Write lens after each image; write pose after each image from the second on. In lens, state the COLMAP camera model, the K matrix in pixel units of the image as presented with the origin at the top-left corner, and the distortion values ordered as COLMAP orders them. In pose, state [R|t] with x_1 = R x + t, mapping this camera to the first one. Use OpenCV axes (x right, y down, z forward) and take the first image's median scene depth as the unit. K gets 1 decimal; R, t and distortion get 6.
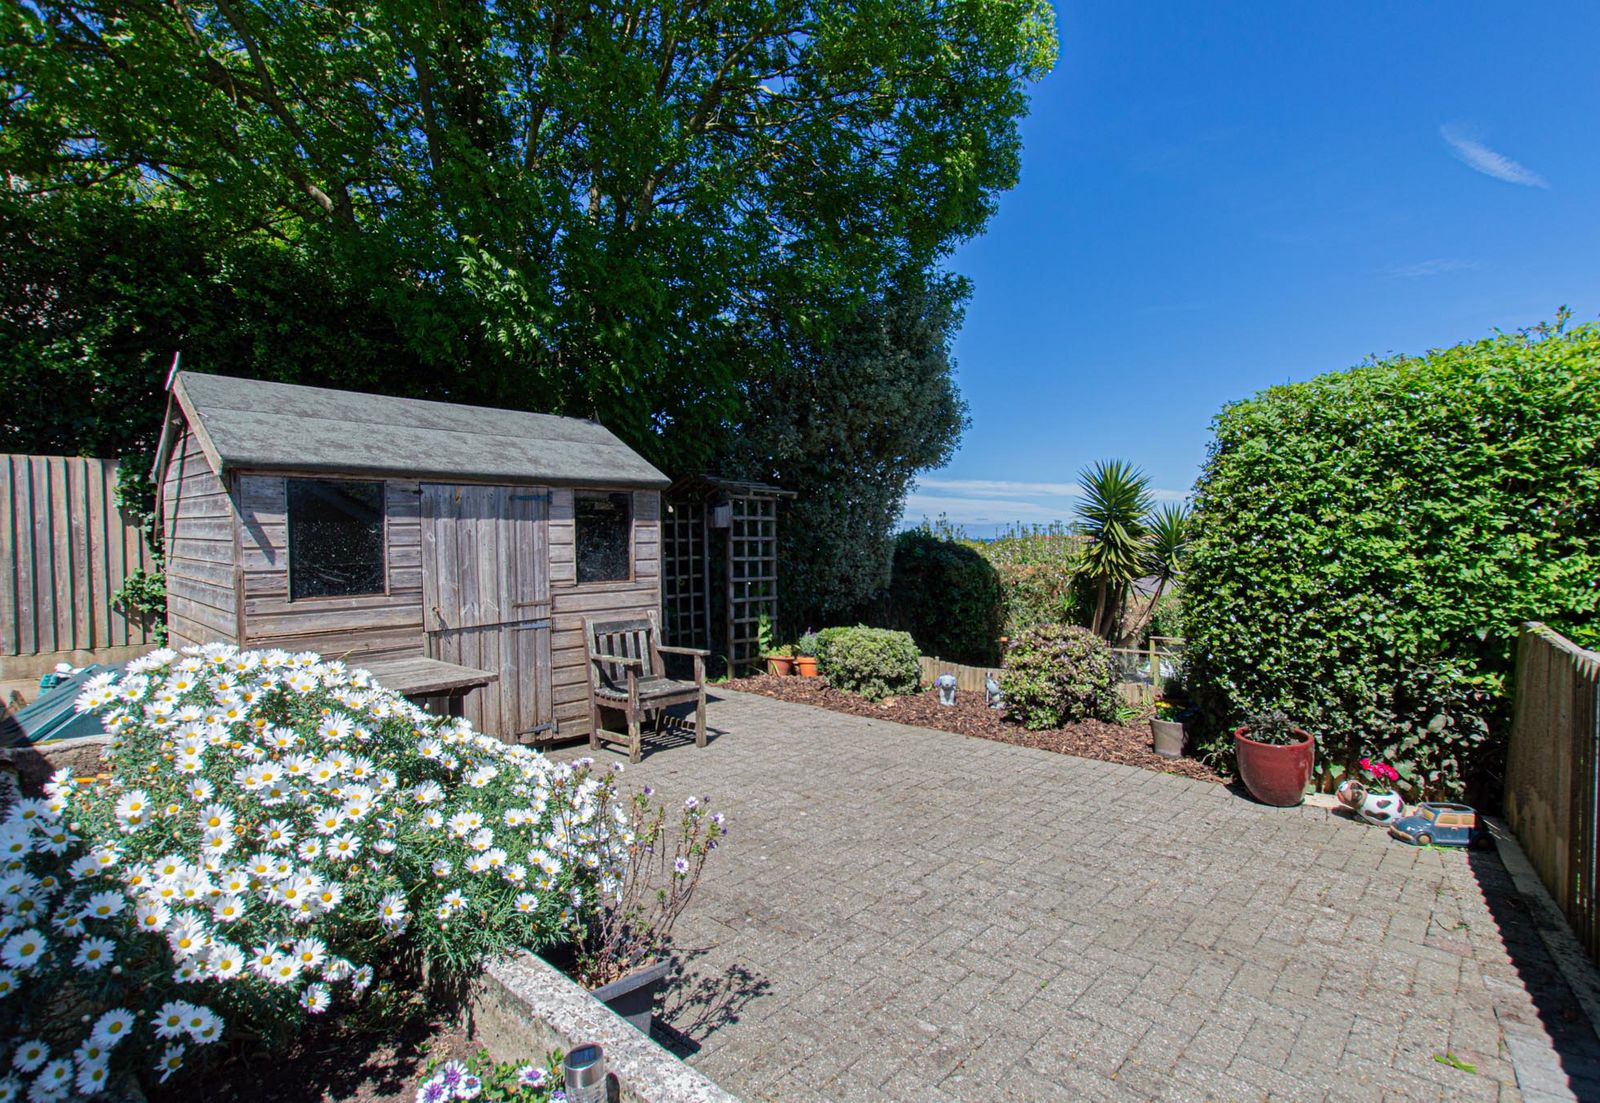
lens RADIAL K [[733.5, 0, 815.0], [0, 733.5, 555.8], [0, 0, 1]] dist [-0.000511, -0.000683]
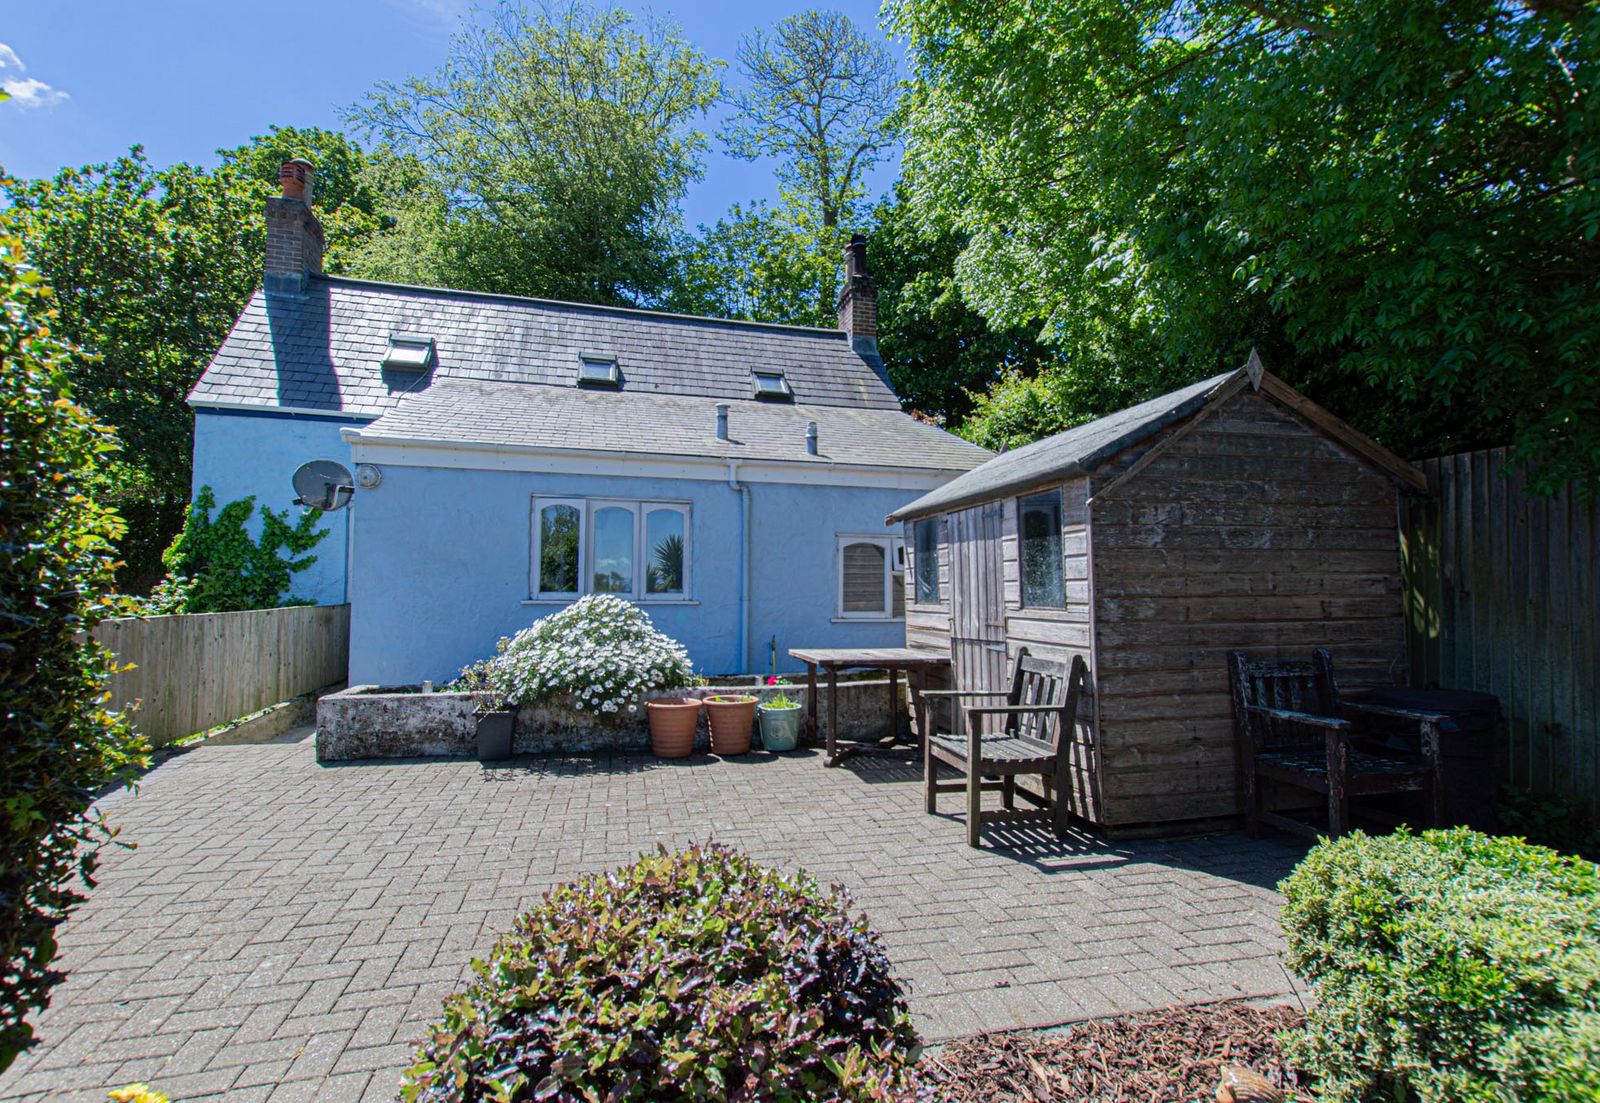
lens RADIAL K [[733.5, 0, 815.0], [0, 733.5, 555.8], [0, 0, 1]] dist [-0.000511, -0.000683]
pose [[-0.519040, -0.042376, -0.853699, 0.517999], [-0.025352, 0.999094, -0.034180, 0.013241], [0.854374, 0.003903, -0.519644, 1.212349]]
